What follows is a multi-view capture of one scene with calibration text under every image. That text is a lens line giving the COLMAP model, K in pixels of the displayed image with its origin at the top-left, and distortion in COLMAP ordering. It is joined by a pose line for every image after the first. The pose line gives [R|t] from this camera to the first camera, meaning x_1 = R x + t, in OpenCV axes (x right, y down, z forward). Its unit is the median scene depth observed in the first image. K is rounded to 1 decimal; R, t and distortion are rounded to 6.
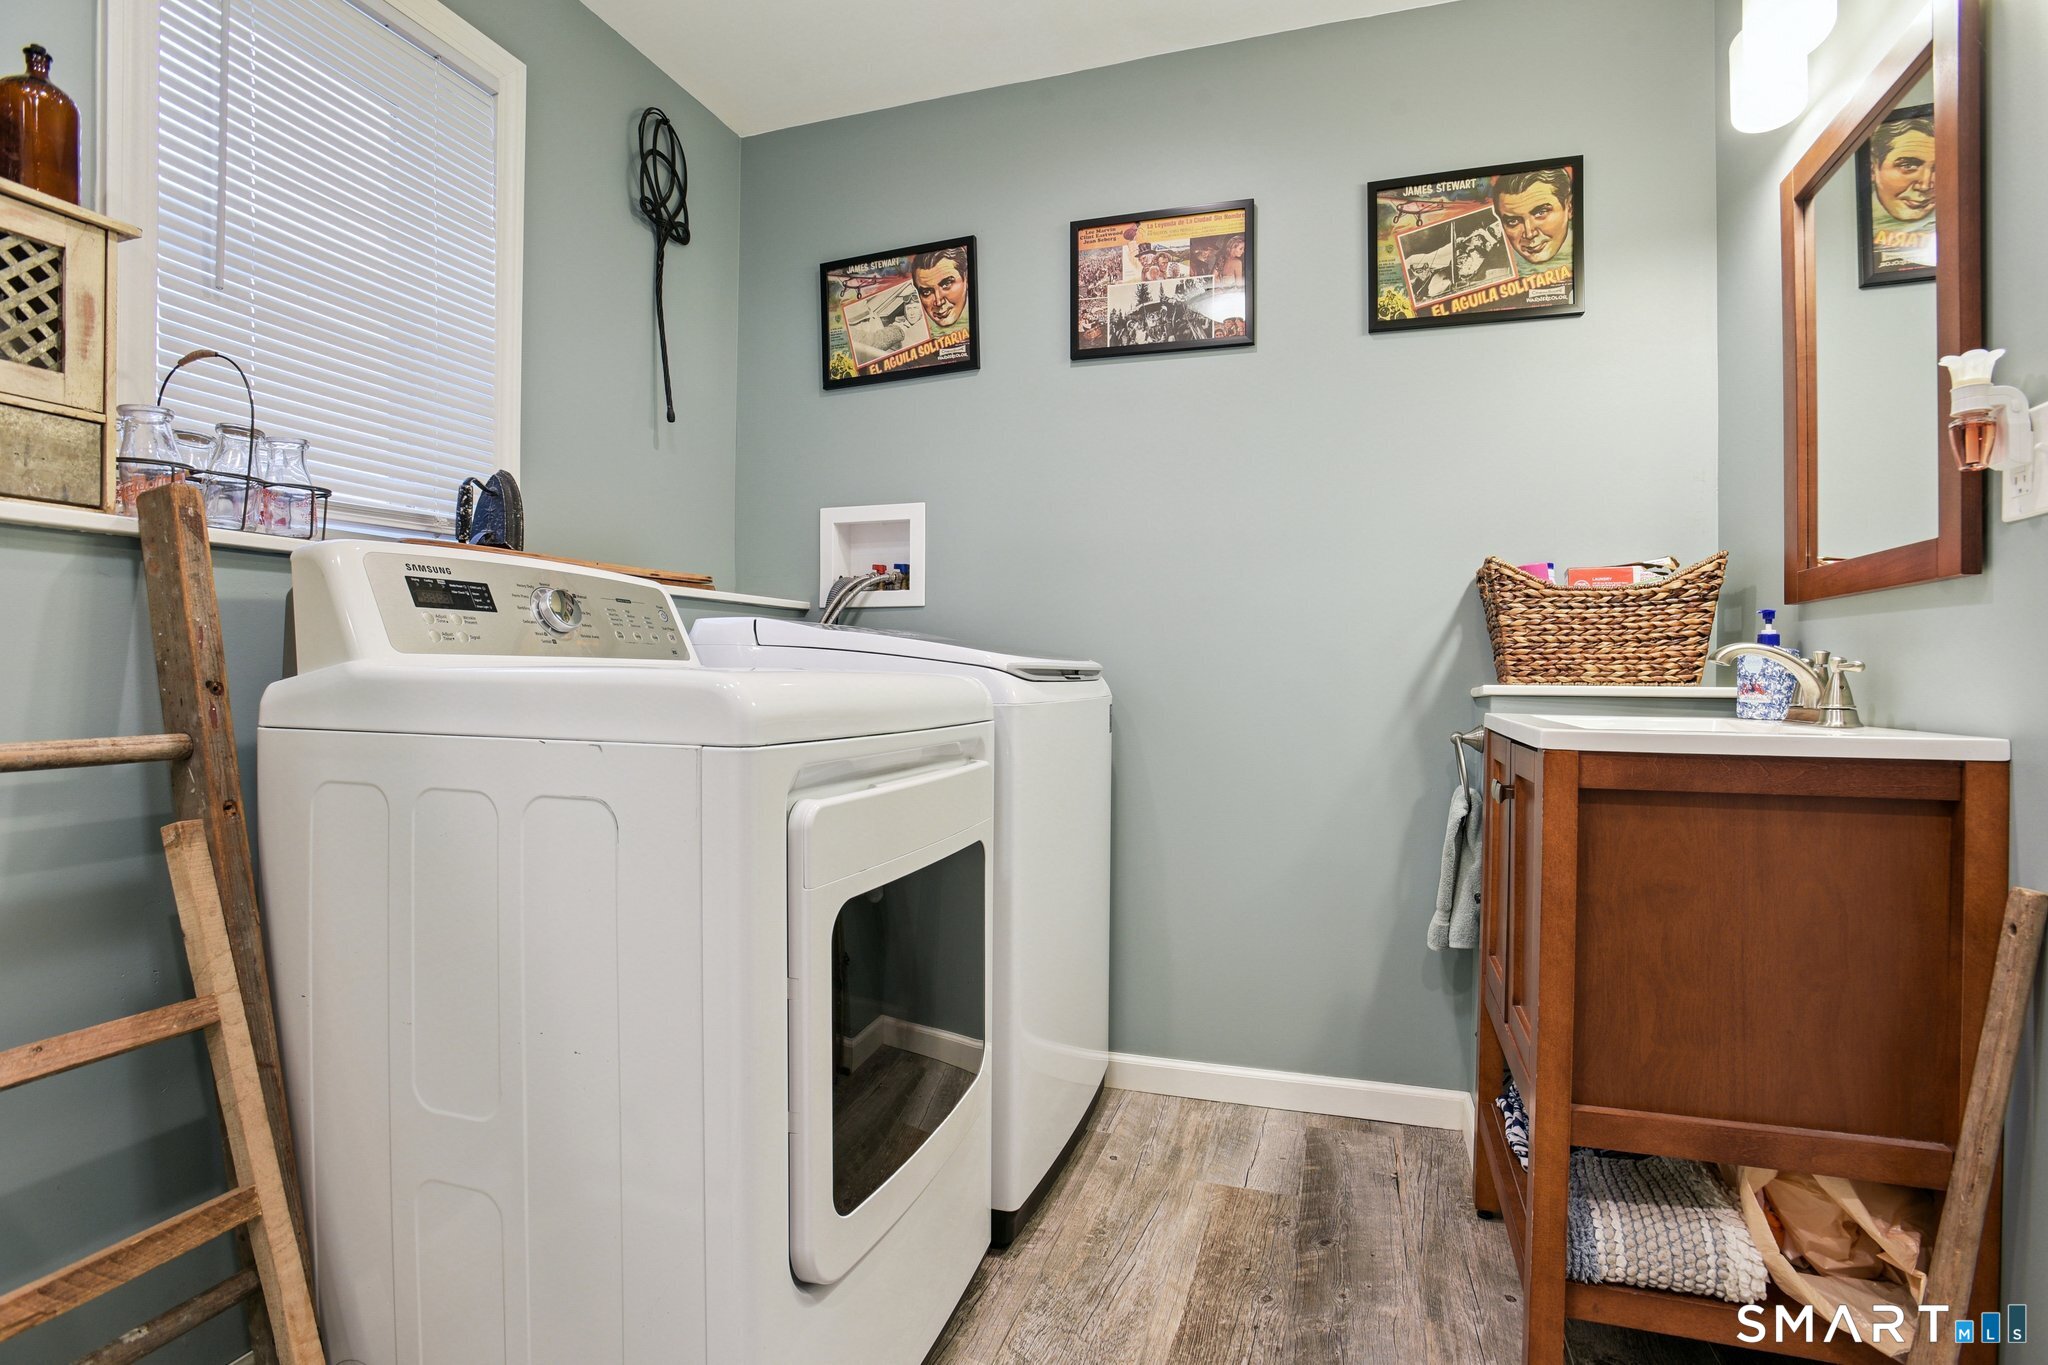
lens RADIAL K [[988.5, 0, 1027.7], [0, 988.5, 686.0], [0, 0, 1]] dist [-0.058270, 0.019655]
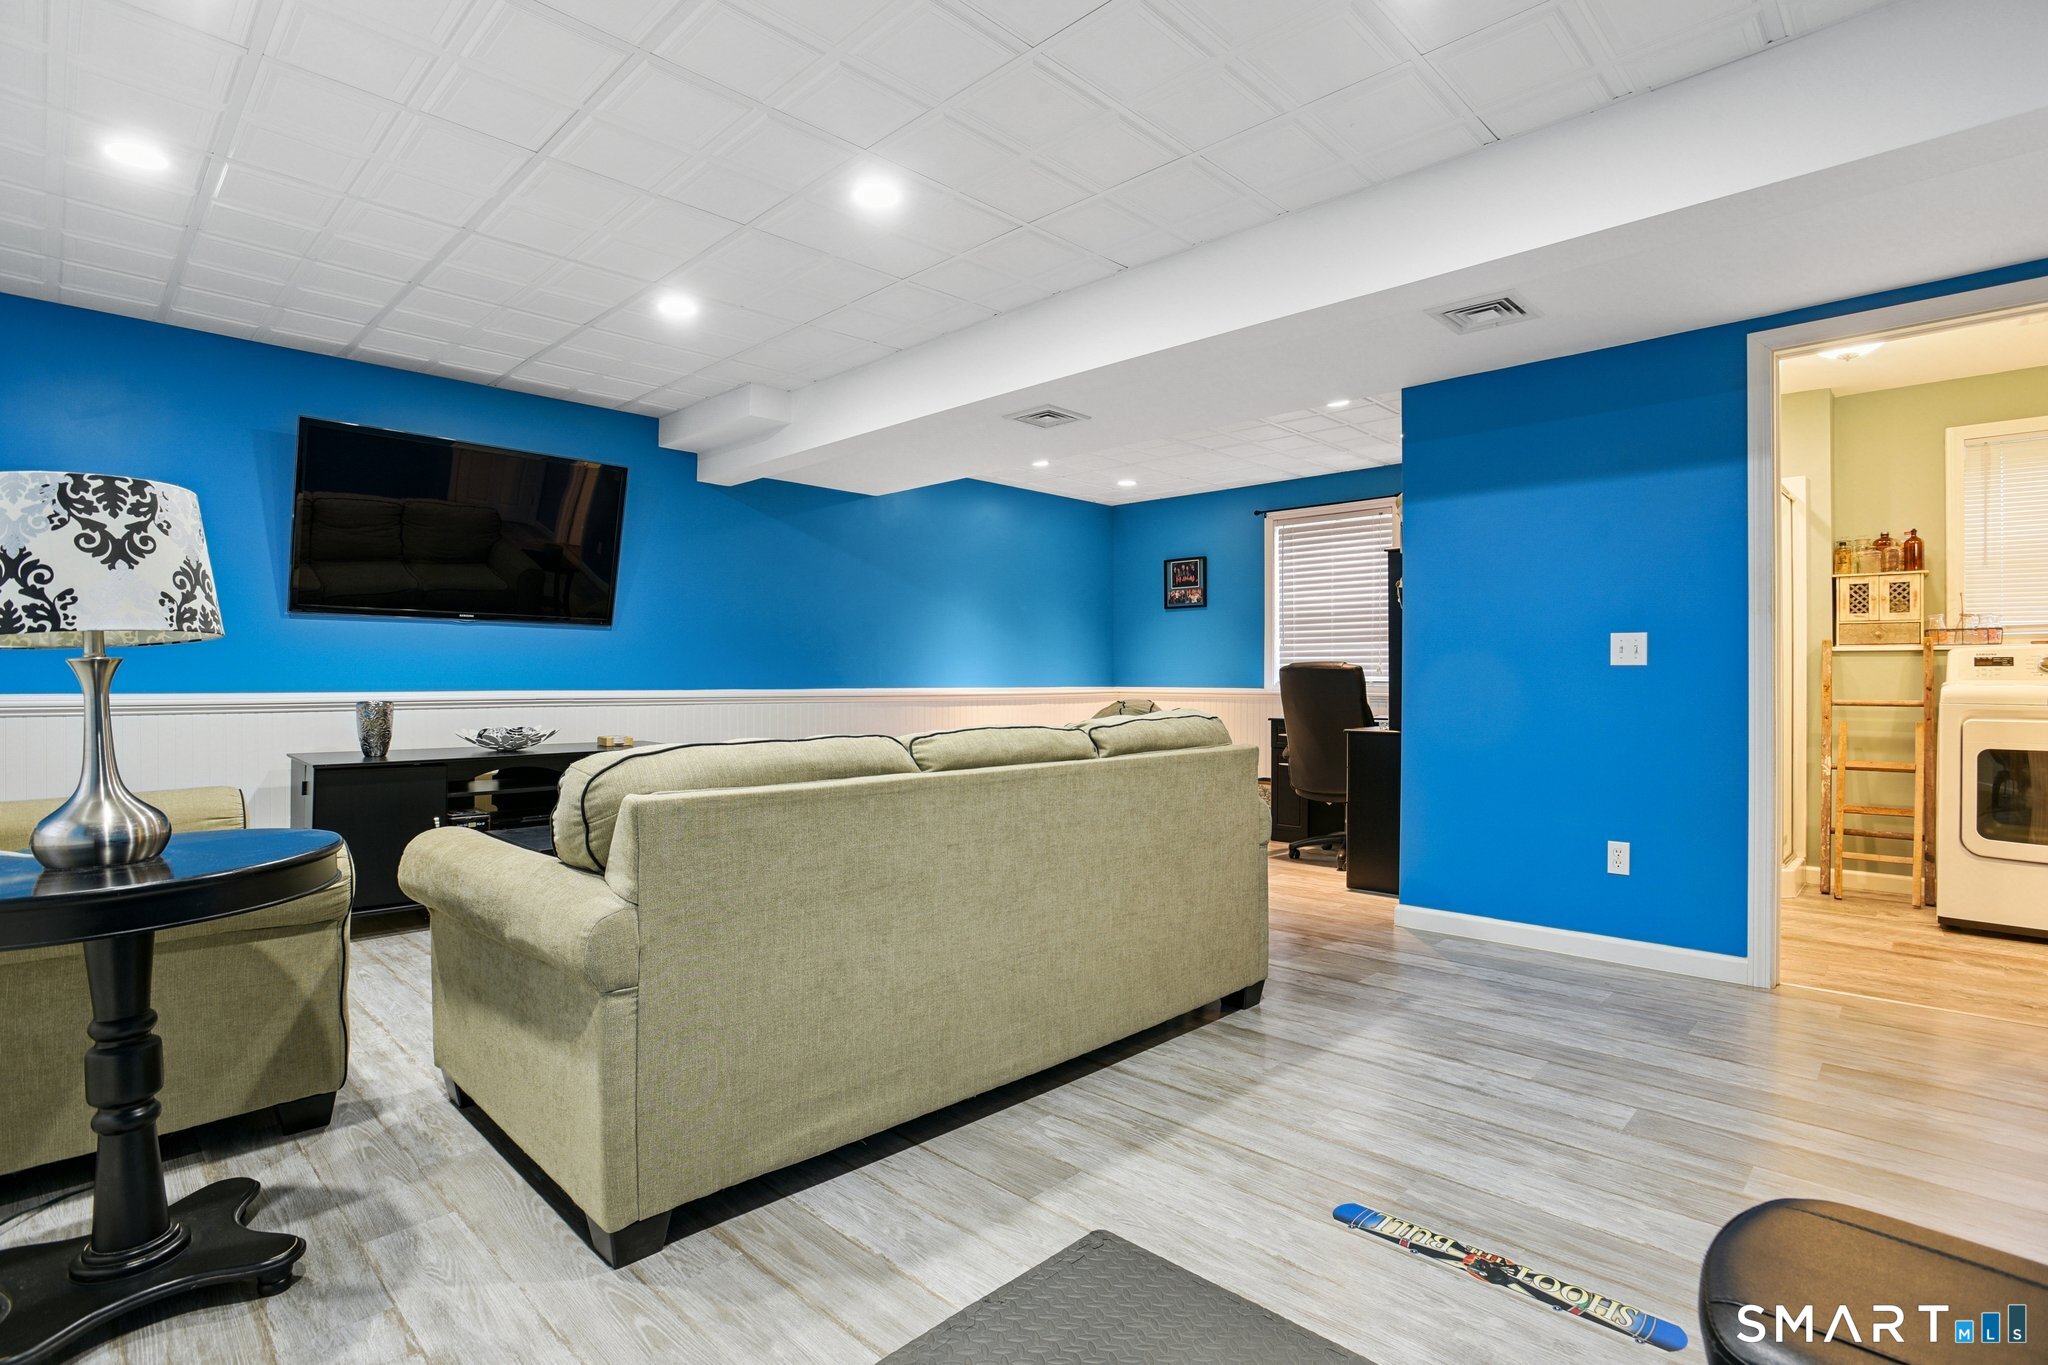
lens RADIAL K [[988.5, 0, 1040.0], [0, 988.5, 676.6], [0, 0, 1]] dist [-0.058270, 0.019655]
pose [[-0.444768, -0.004021, -0.895637, 4.236789], [-0.014264, 0.999895, 0.002594, -0.006574], [0.895532, 0.013930, -0.444779, -0.512641]]
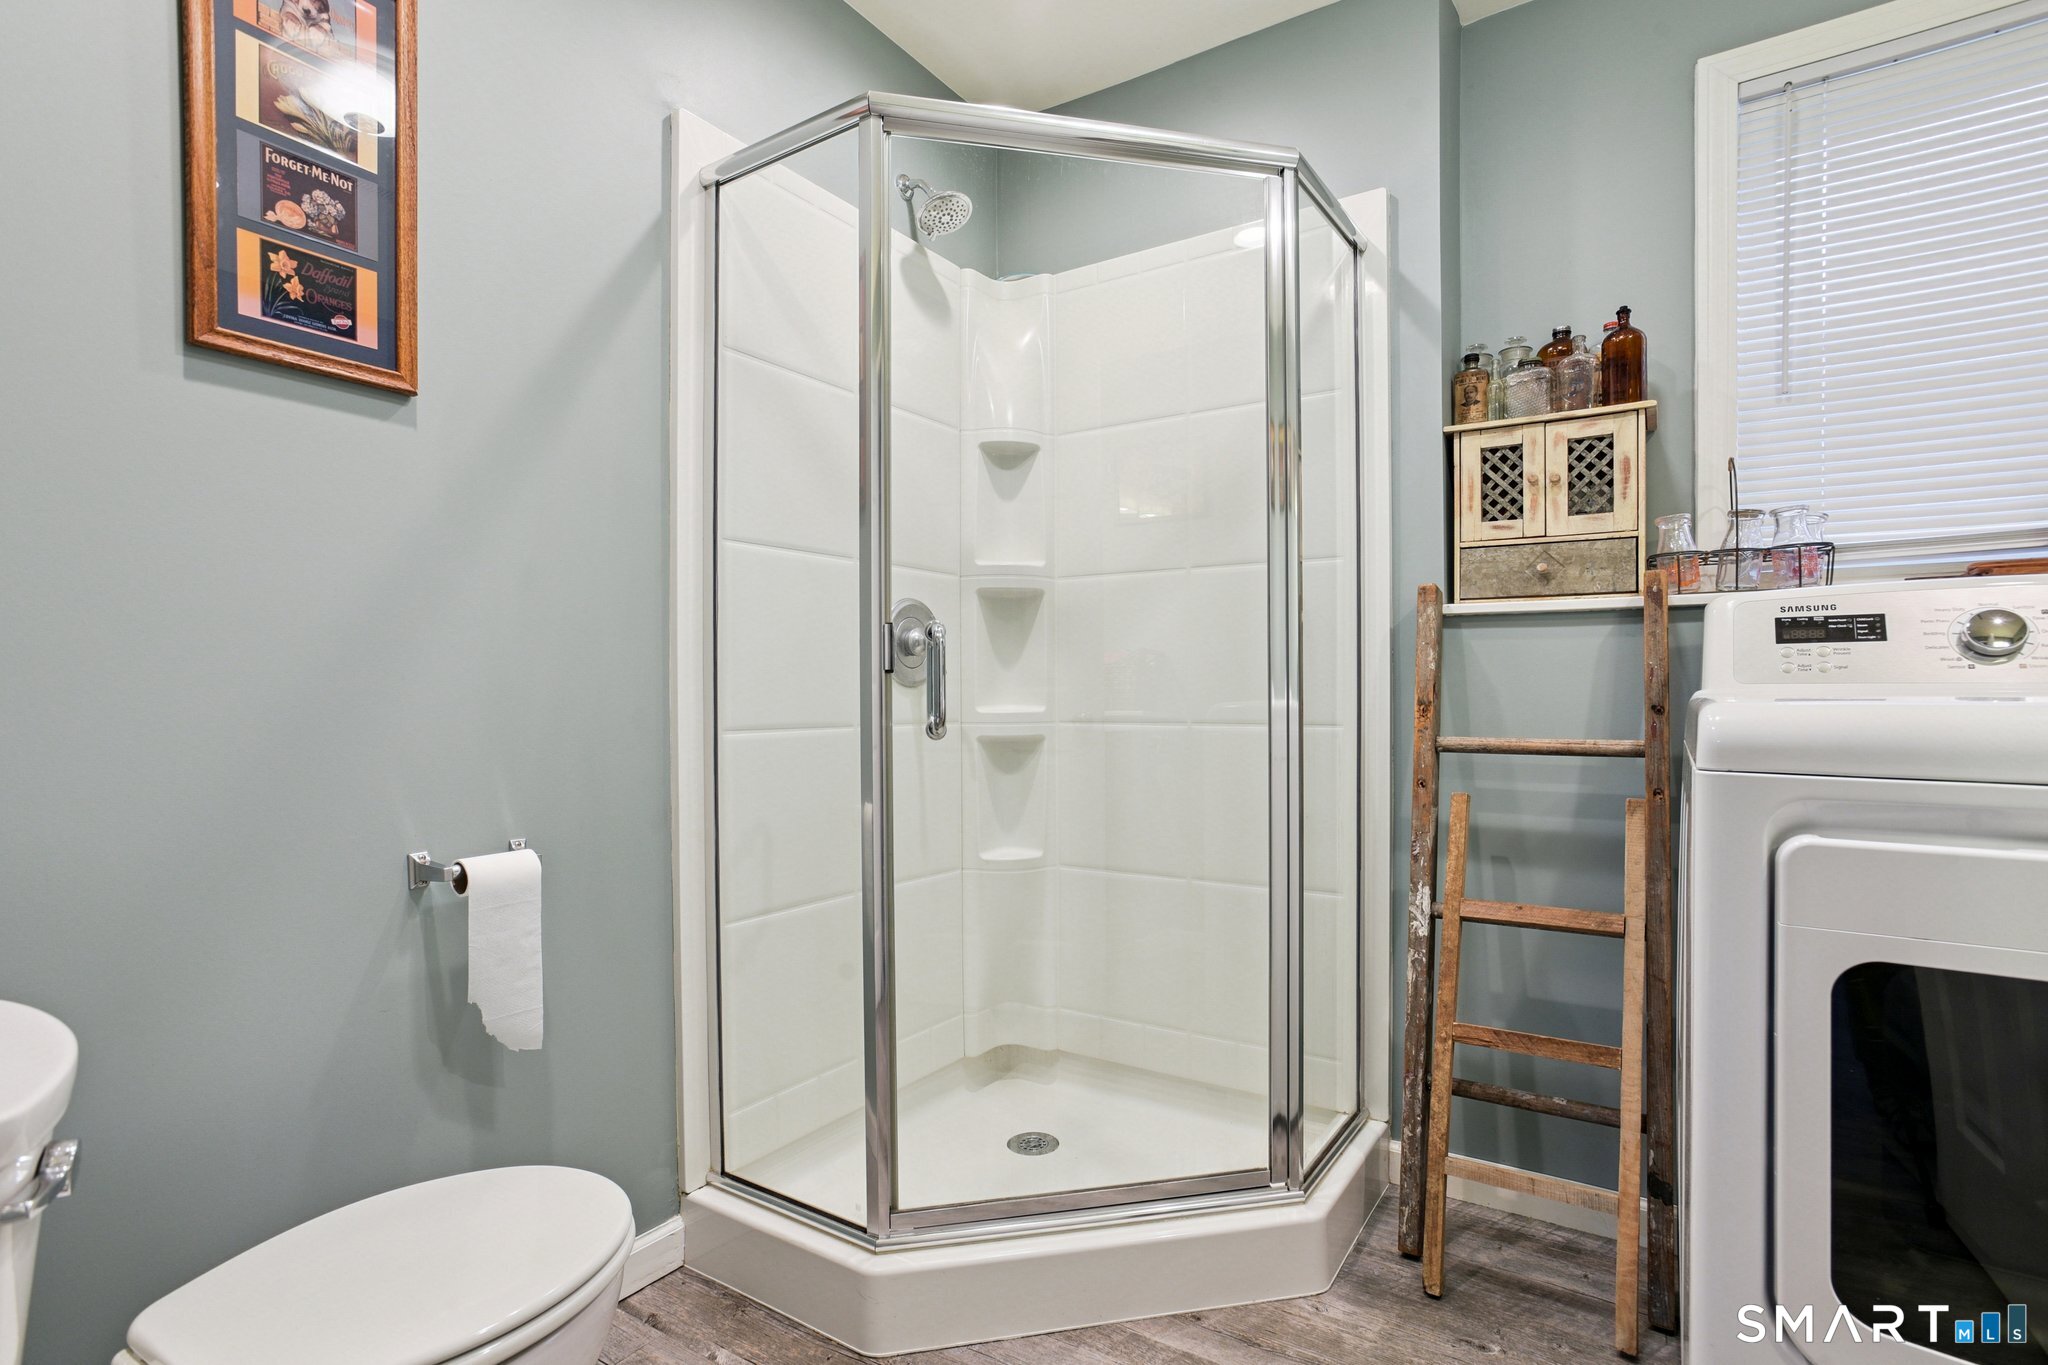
lens RADIAL K [[988.5, 0, 1020.0], [0, 988.5, 701.1], [0, 0, 1]] dist [-0.058270, 0.019655]
pose [[-0.279372, 0.005664, -0.960166, 0.817257], [-0.014608, 0.999842, 0.010149, -0.011443], [0.960072, 0.016862, -0.279245, 0.488022]]
